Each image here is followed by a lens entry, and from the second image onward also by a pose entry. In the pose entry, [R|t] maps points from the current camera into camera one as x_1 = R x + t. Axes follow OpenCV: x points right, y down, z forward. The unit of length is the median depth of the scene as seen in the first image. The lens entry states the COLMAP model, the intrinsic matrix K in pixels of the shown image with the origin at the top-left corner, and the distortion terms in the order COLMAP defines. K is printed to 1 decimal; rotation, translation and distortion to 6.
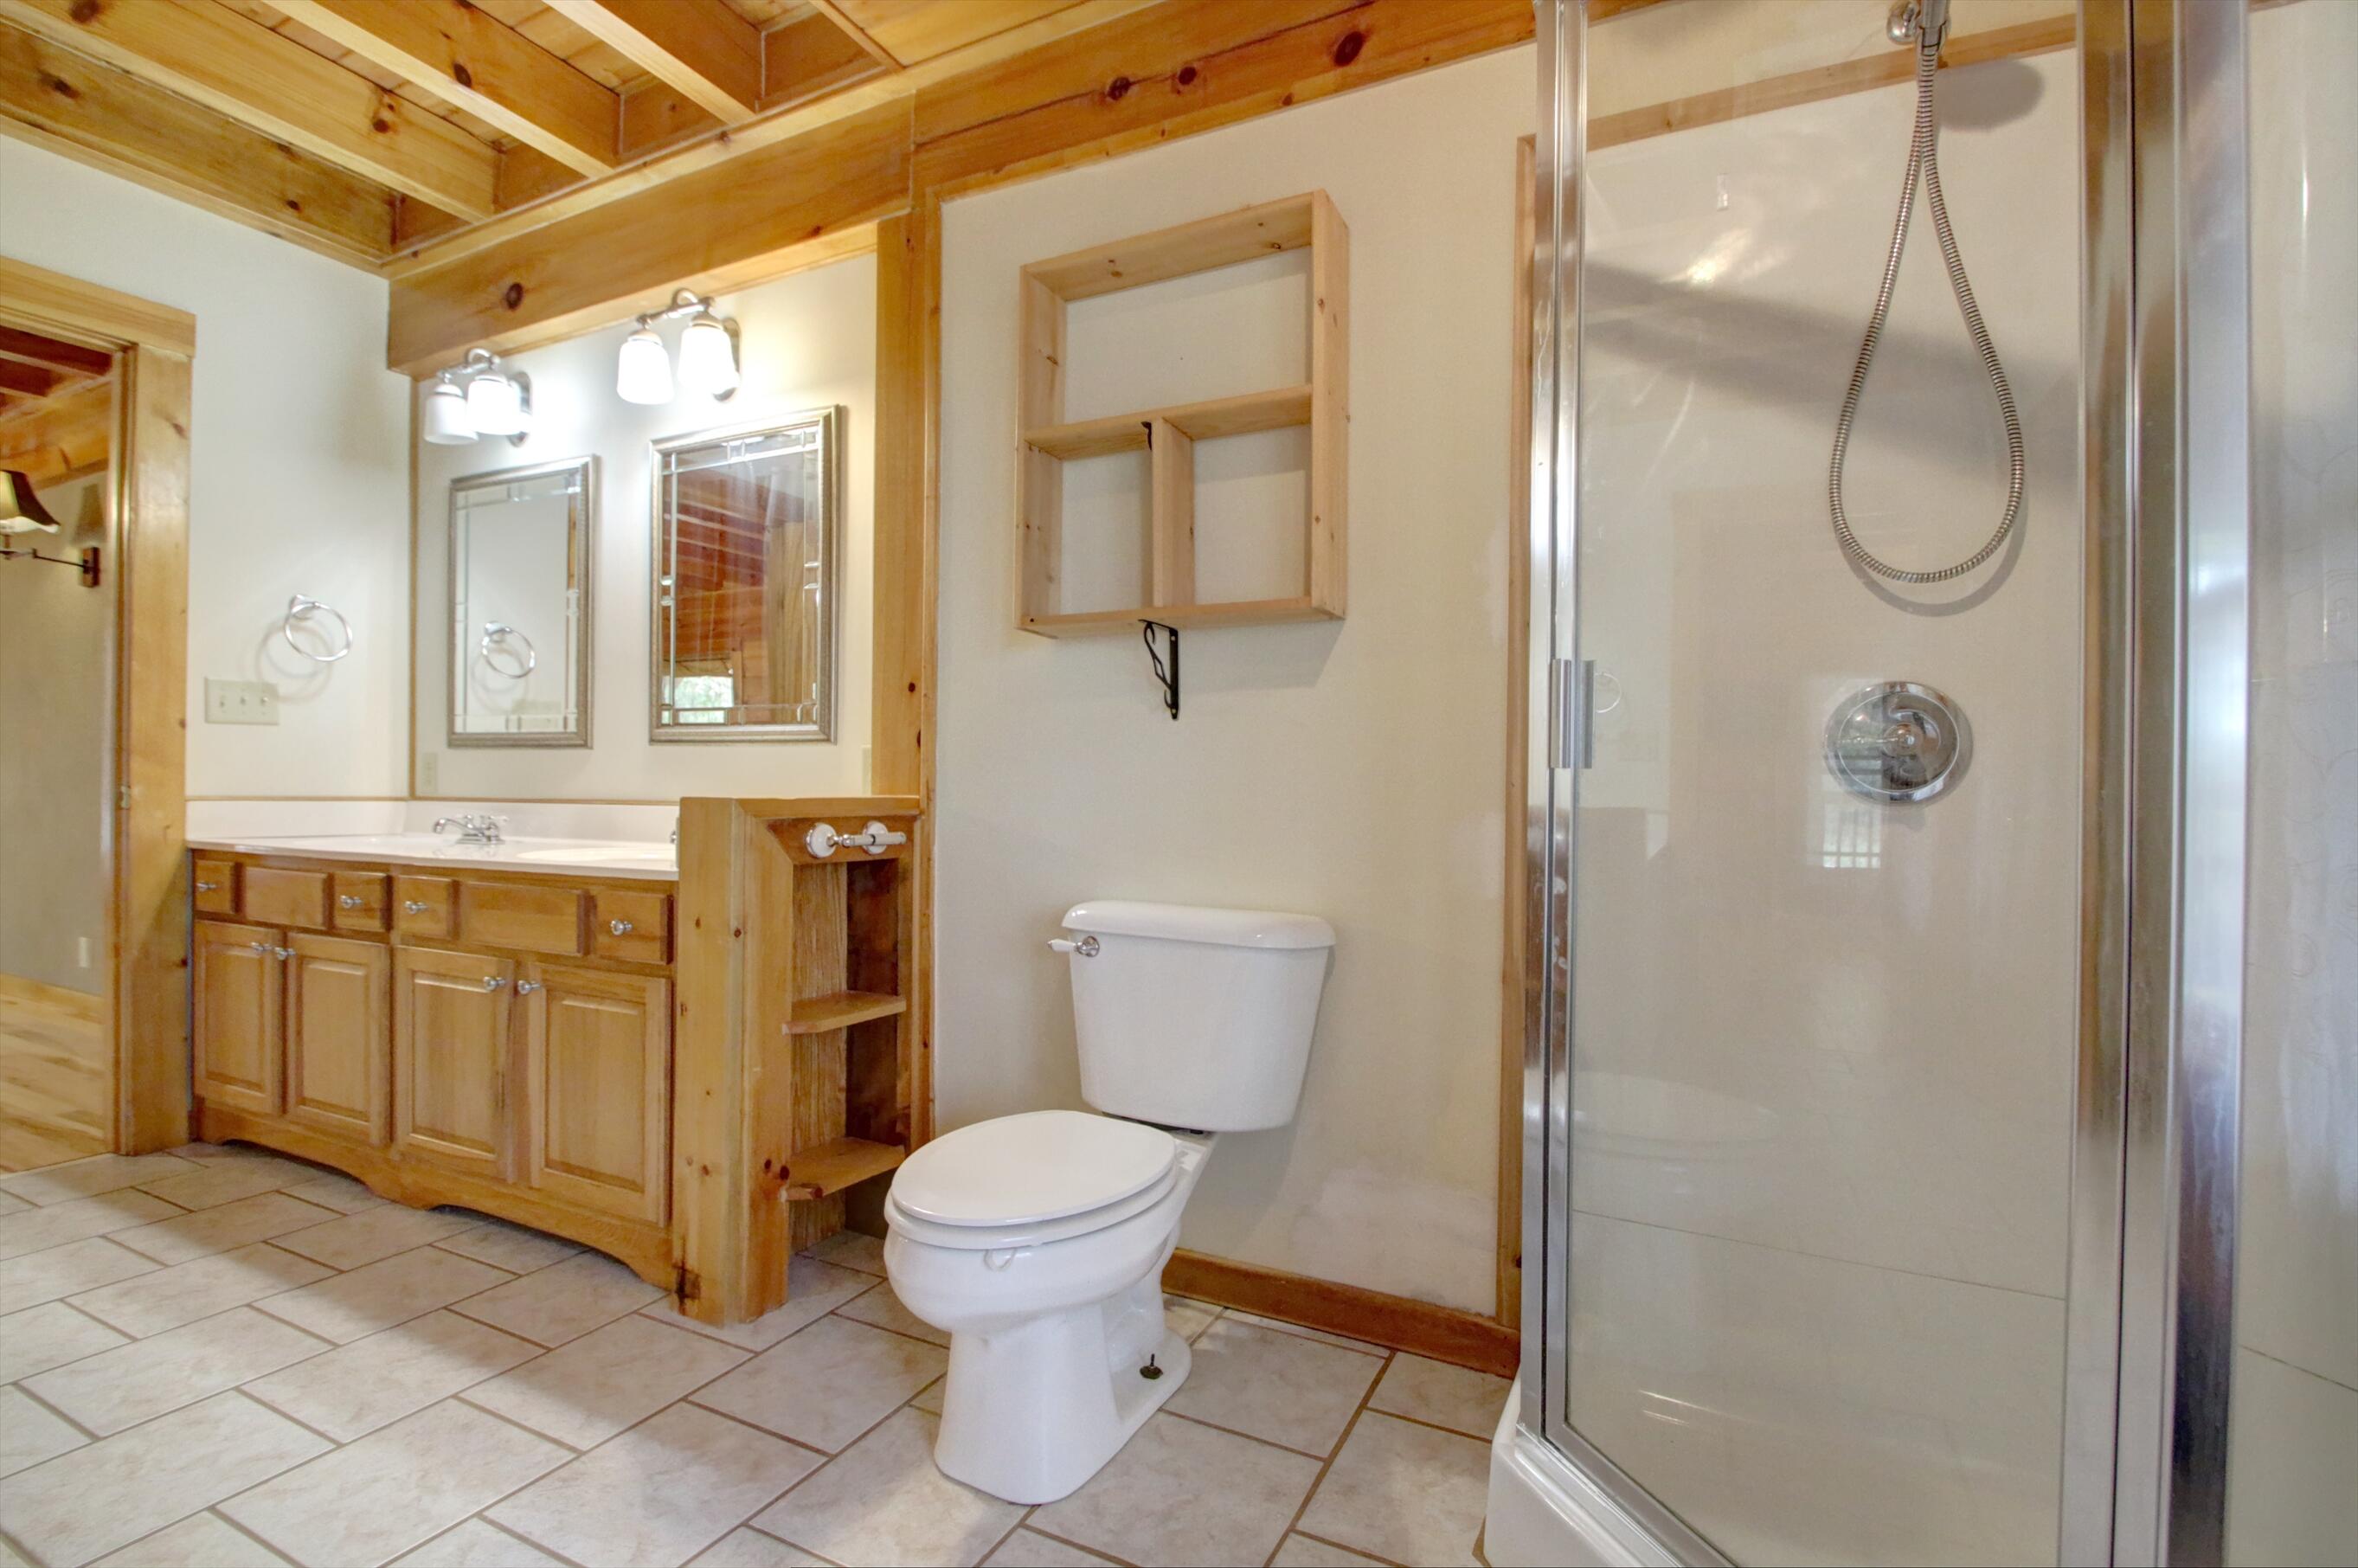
lens RADIAL K [[1089.1, 0, 1176.6], [0, 1089.1, 787.0], [0, 0, 1]] dist [-0.006779, -0.004192]
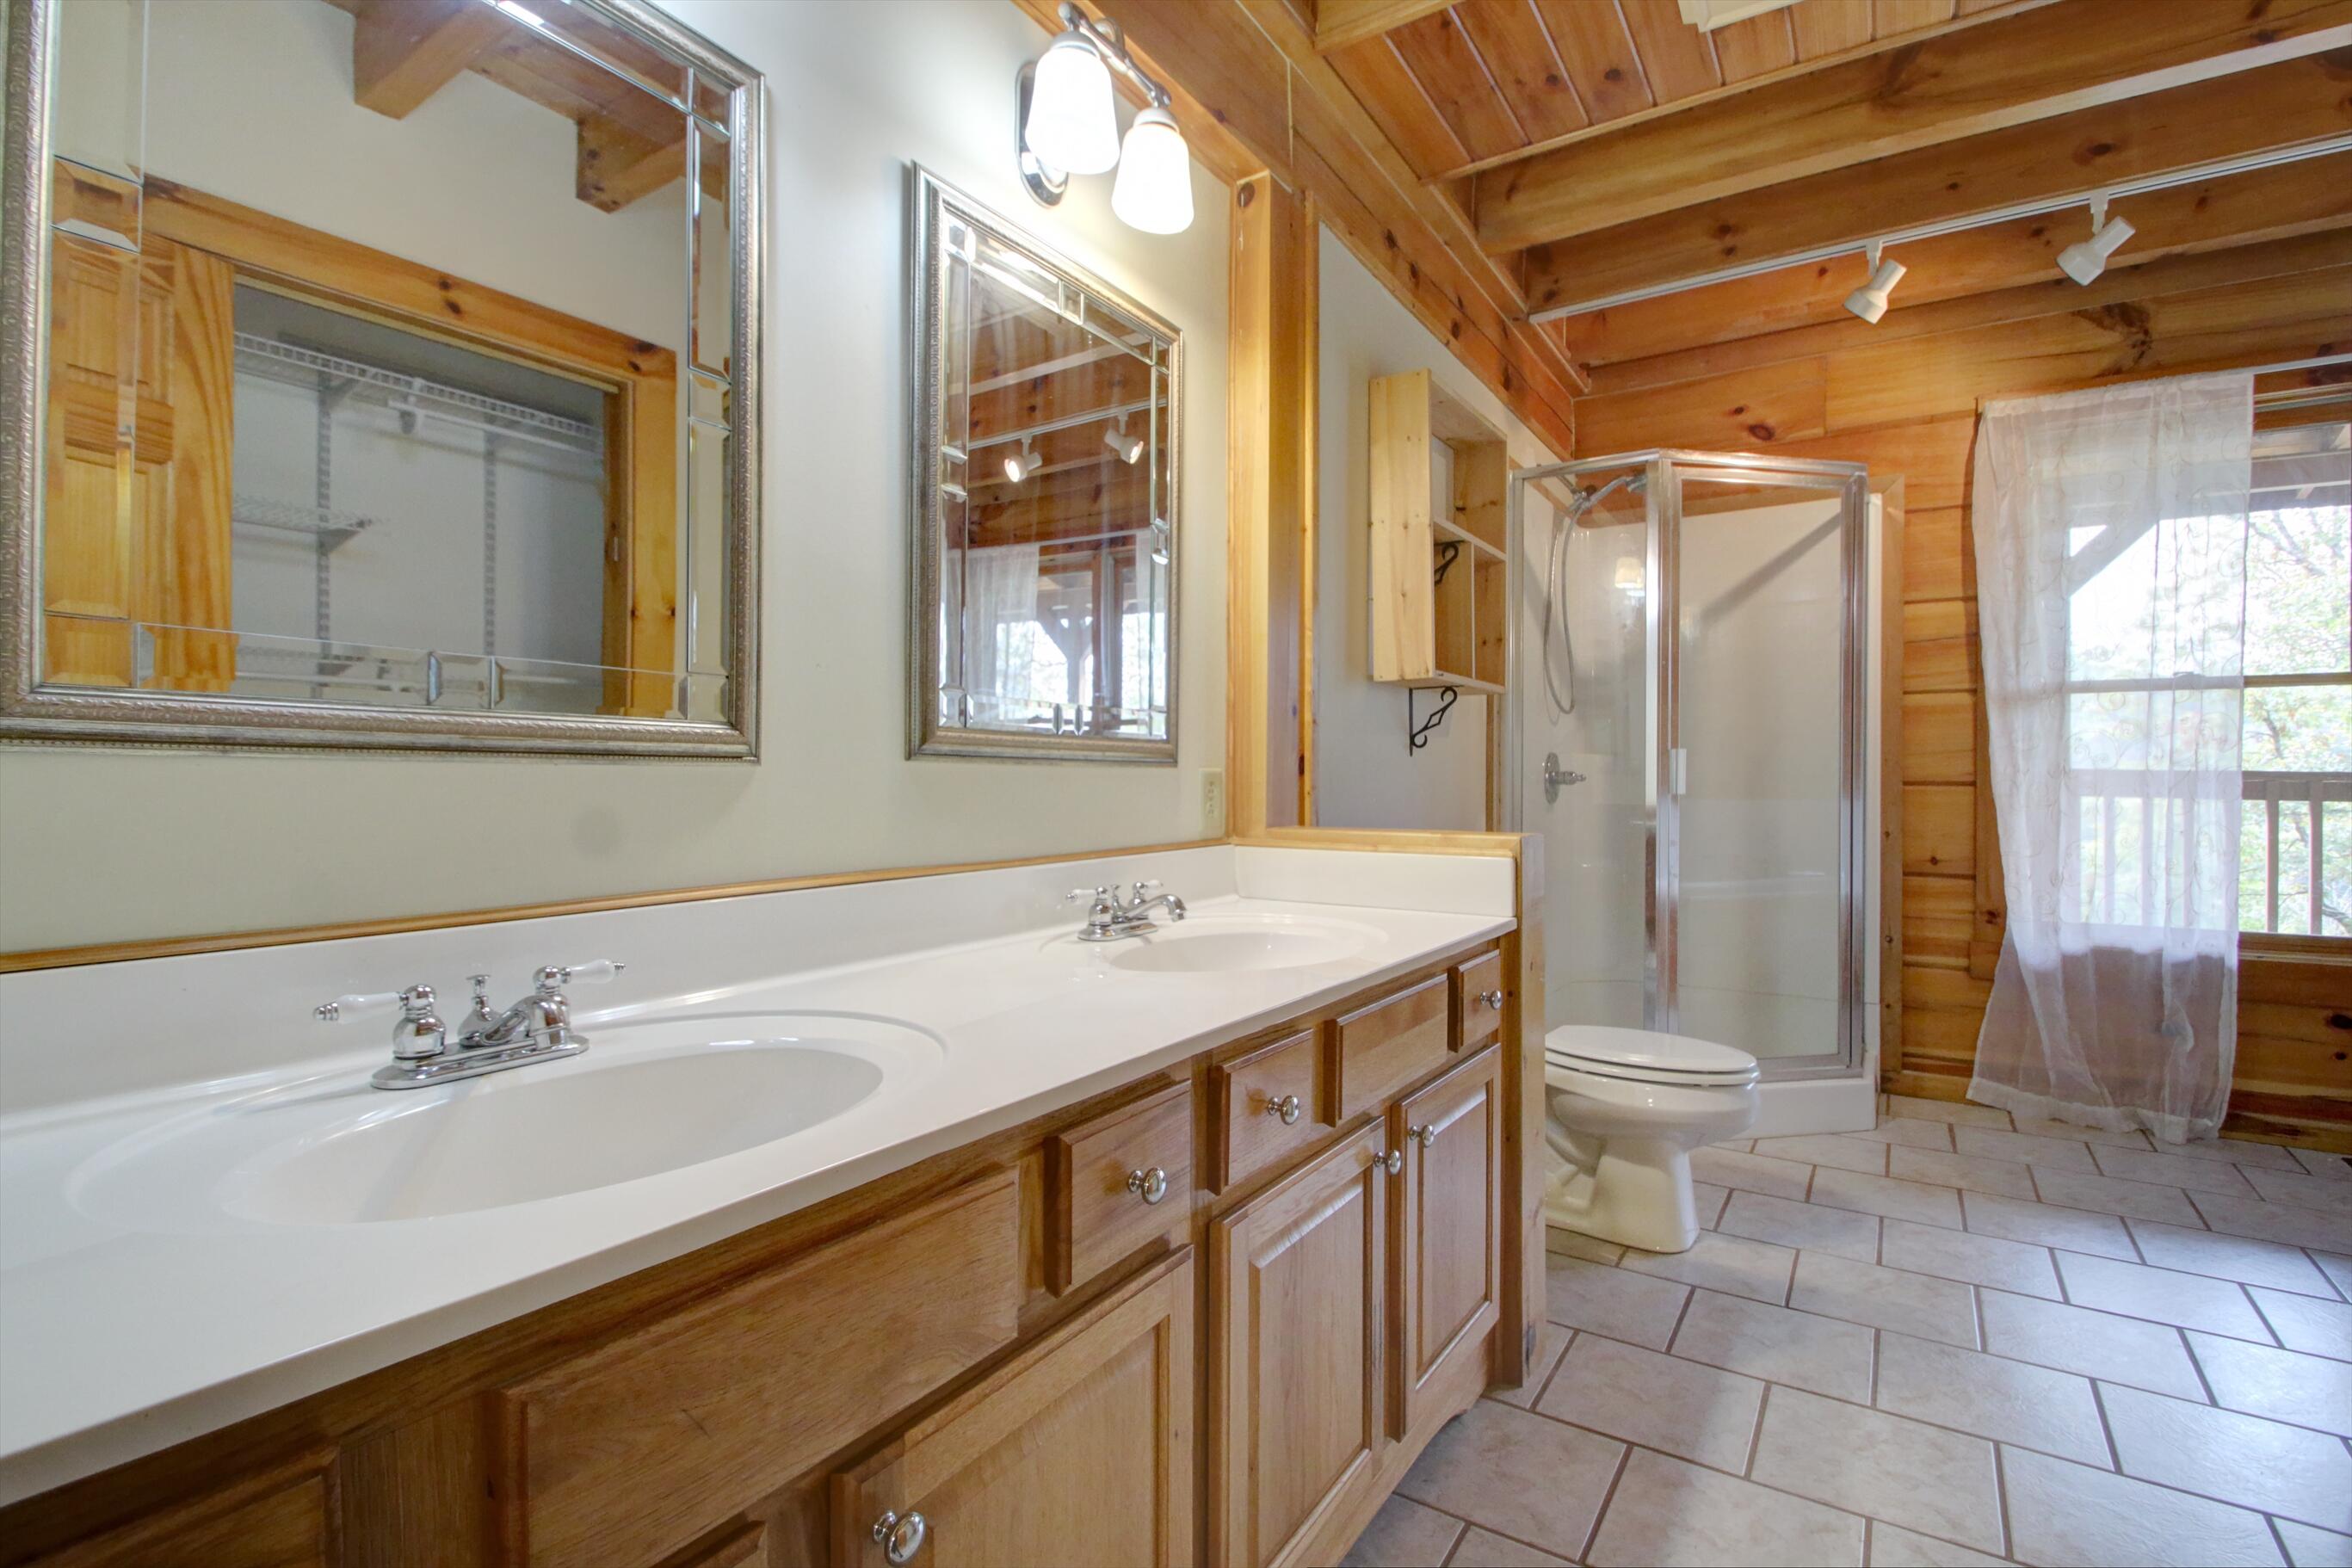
lens RADIAL K [[1086.3, 0, 1170.6], [0, 1086.3, 779.4], [0, 0, 1]] dist [-0.006779, -0.004192]
pose [[0.121287, -0.019315, 0.992430, -1.703612], [-0.007827, 0.999761, 0.020414, -0.075312], [-0.992587, -0.010244, 0.121106, 1.427253]]
